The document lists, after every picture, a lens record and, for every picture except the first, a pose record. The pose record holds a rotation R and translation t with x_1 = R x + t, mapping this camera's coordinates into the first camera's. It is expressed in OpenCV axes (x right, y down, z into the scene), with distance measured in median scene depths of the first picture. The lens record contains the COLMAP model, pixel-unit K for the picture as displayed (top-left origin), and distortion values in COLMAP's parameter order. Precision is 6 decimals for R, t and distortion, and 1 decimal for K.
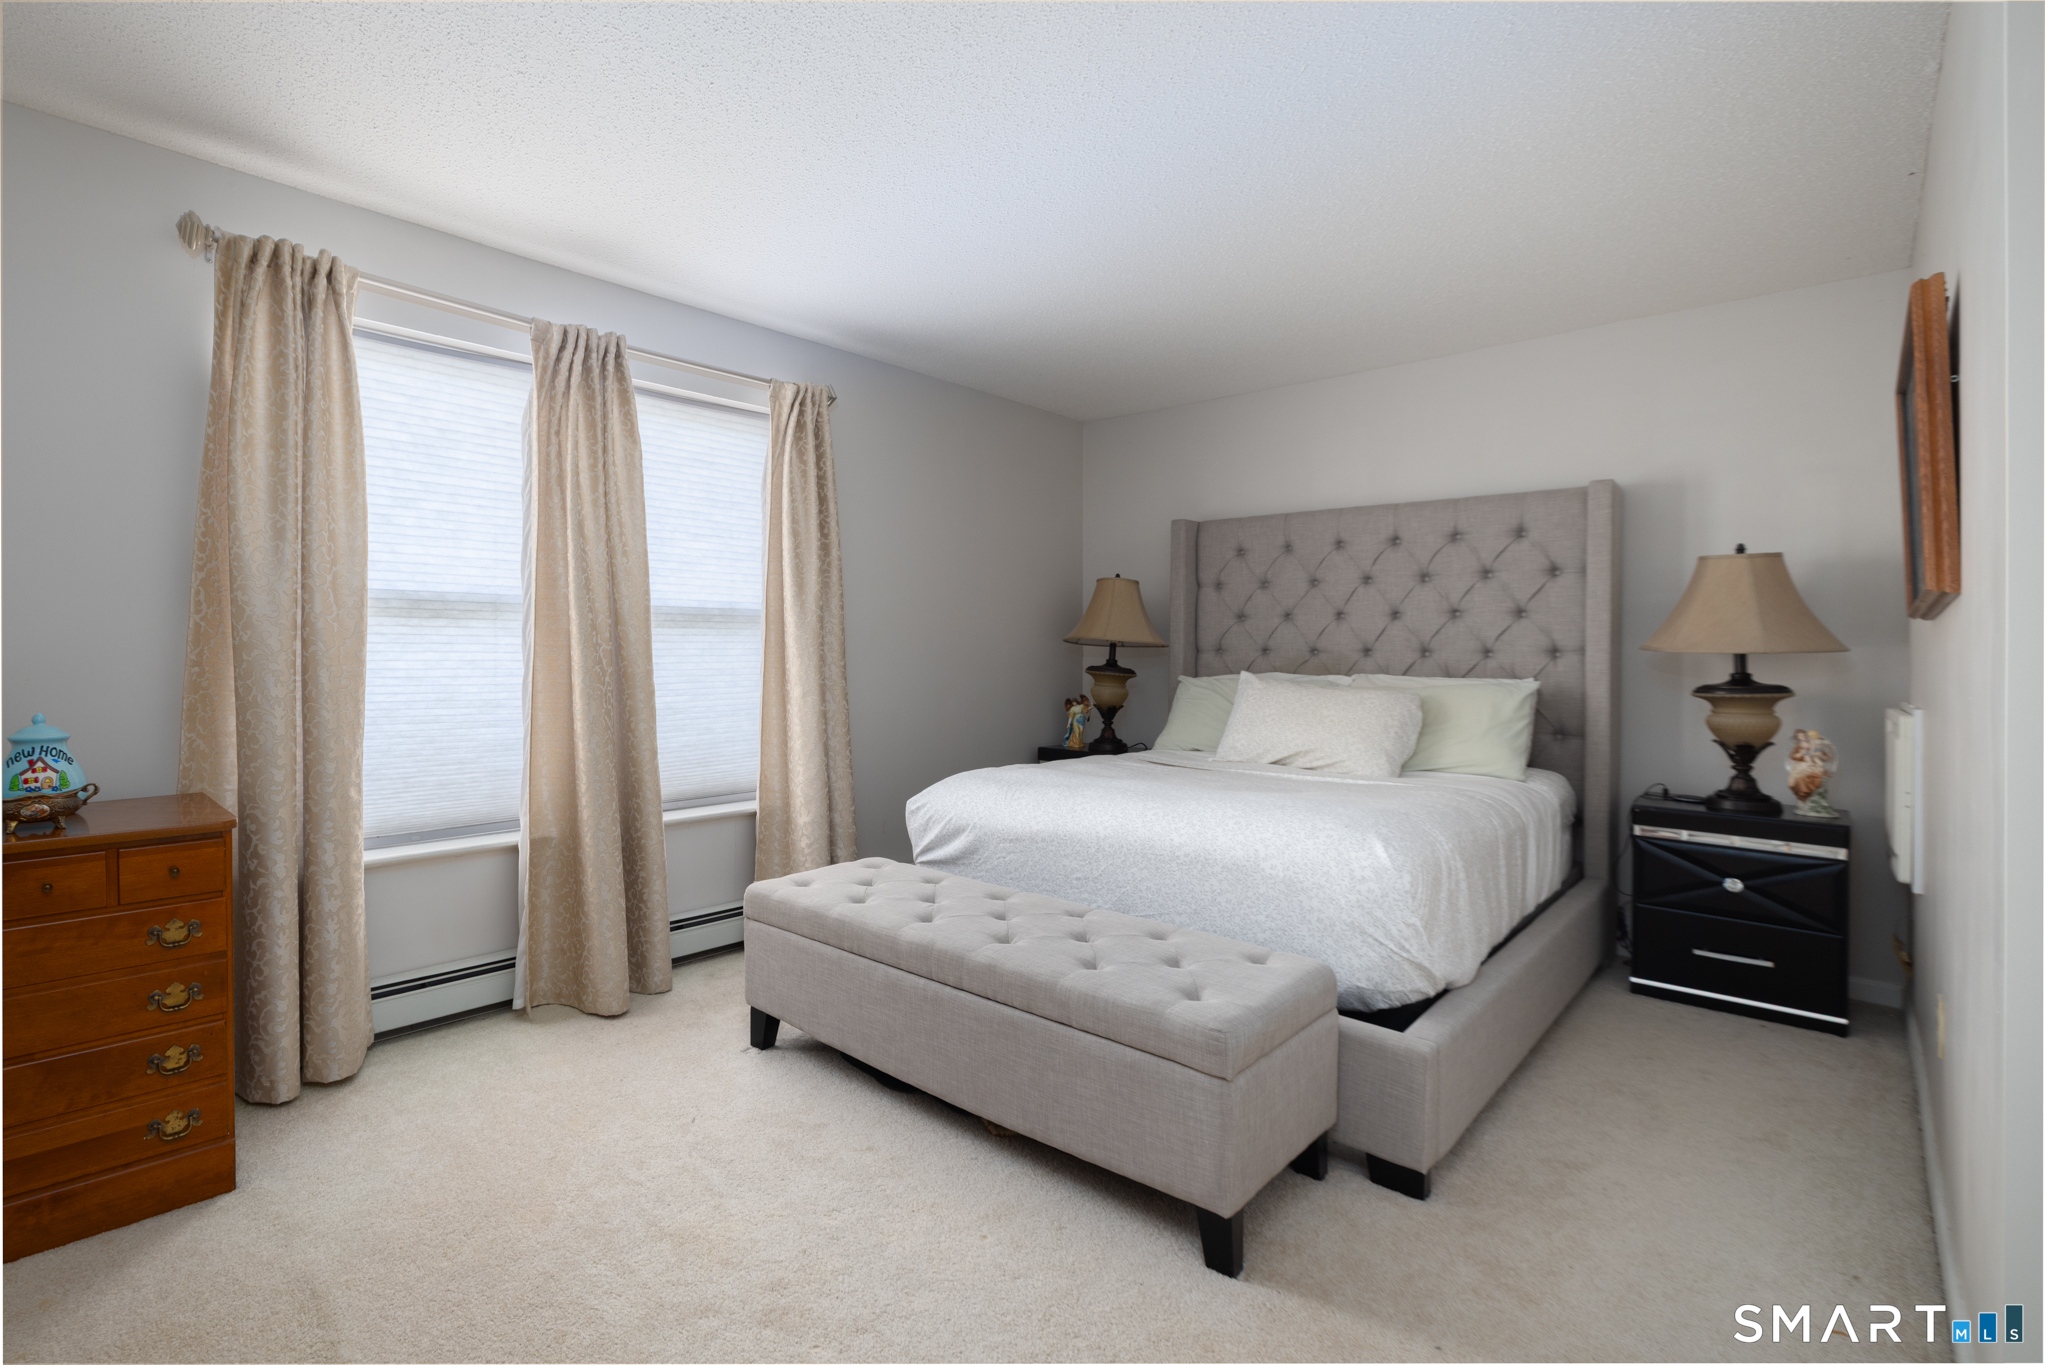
lens RADIAL K [[956.6, 0, 1022.5], [0, 956.6, 638.6], [0, 0, 1]] dist [0.000028, 0.000027]
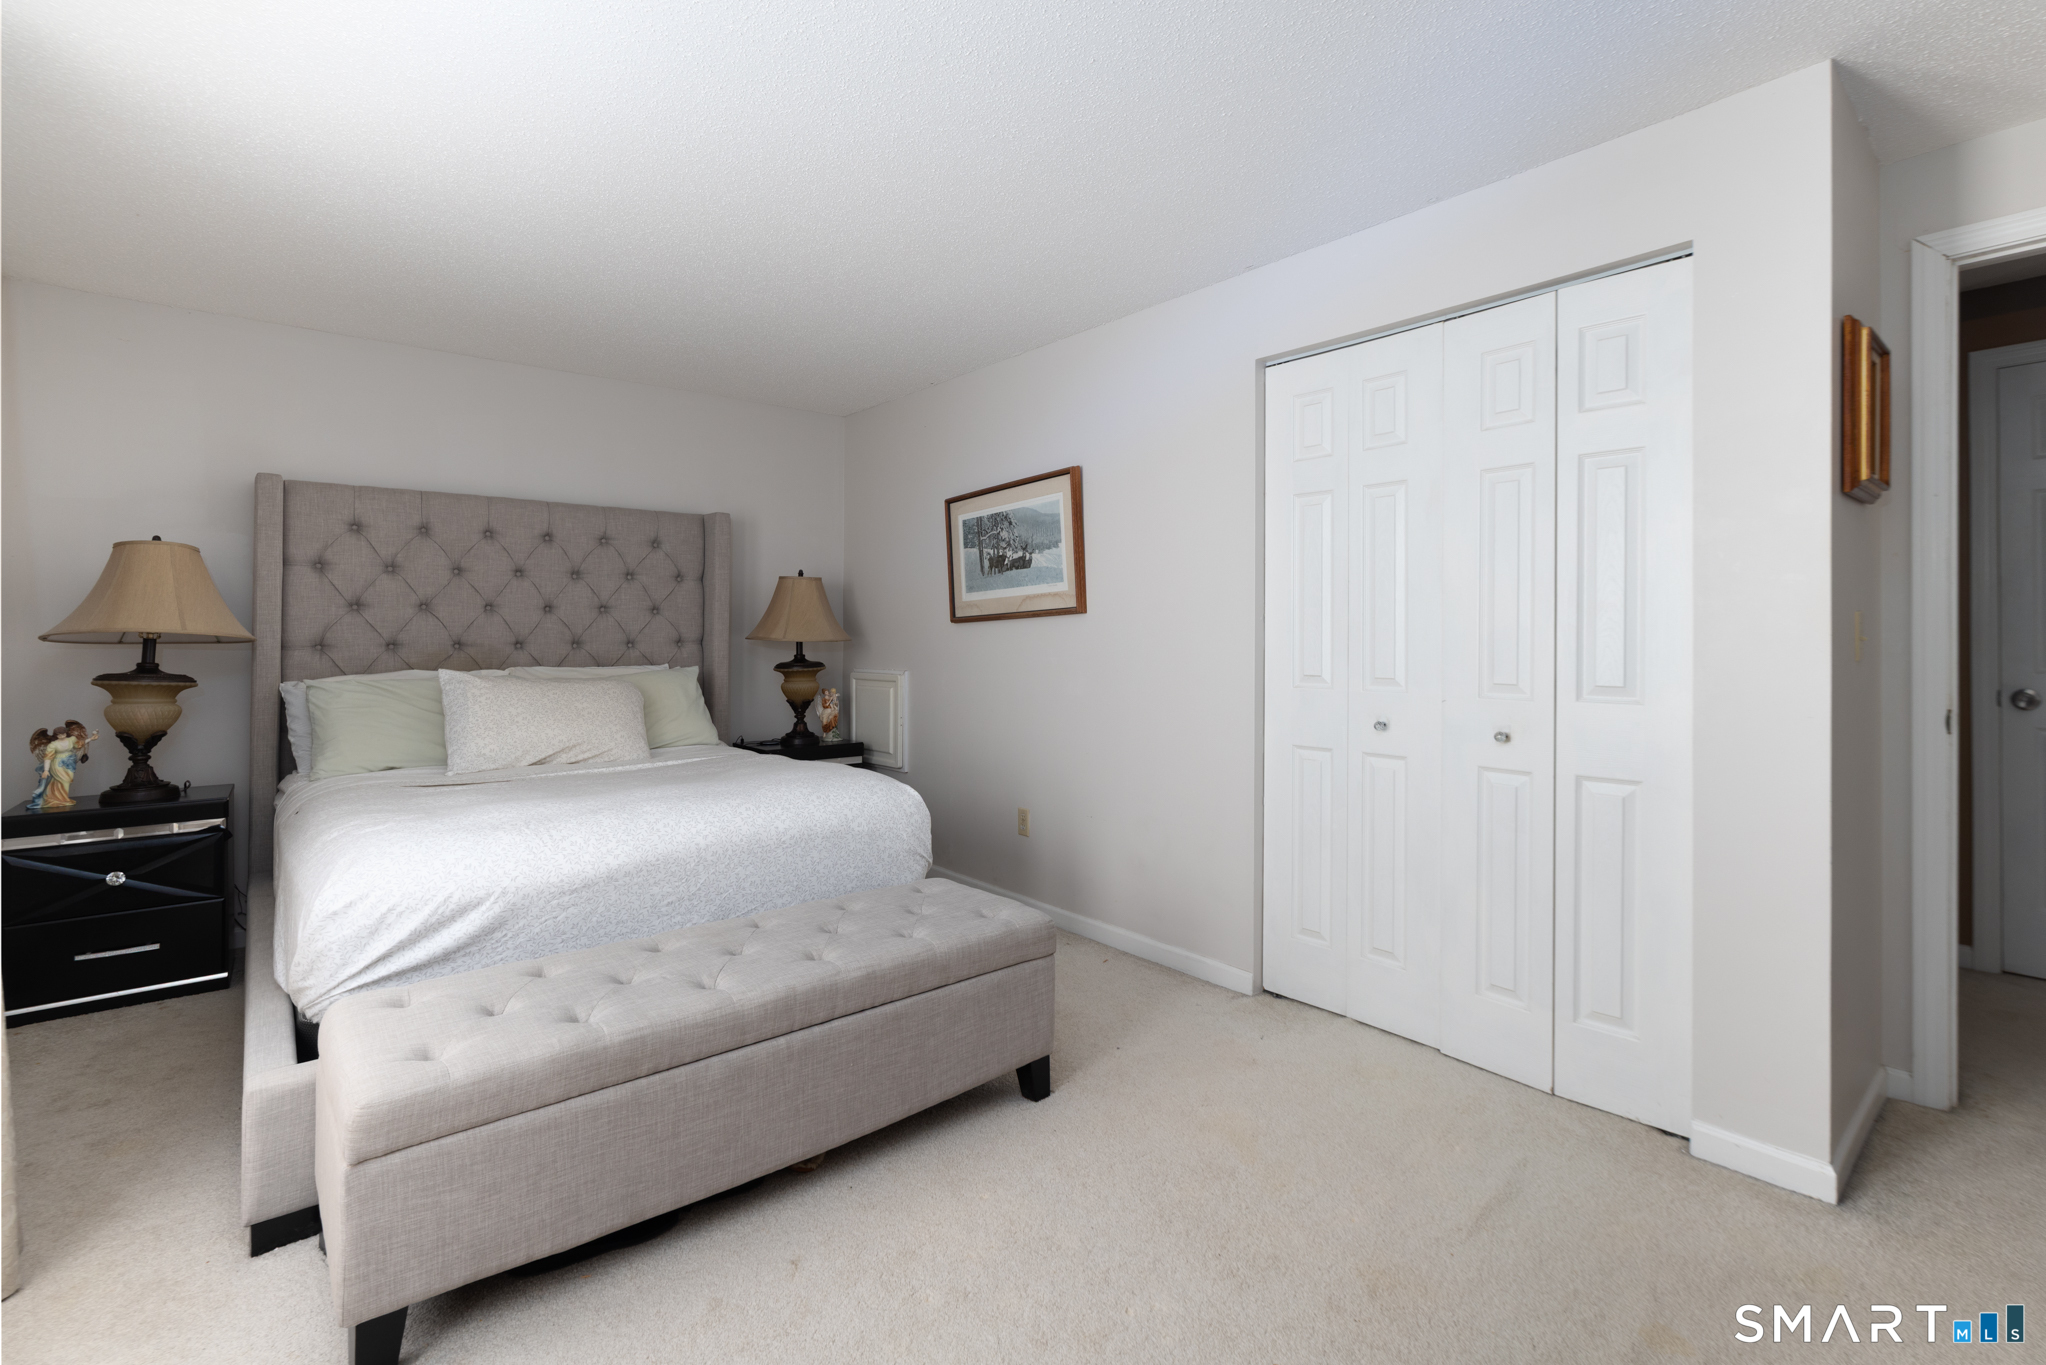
lens RADIAL K [[893.5, 0, 940.6], [0, 893.5, 625.6], [0, 0, 1]] dist [-0.001259, -0.000199]
pose [[0.204701, 0.003334, 0.978819, -0.491641], [-0.004245, 0.999988, -0.002518, -0.006035], [-0.978815, -0.003640, 0.204713, 0.401358]]
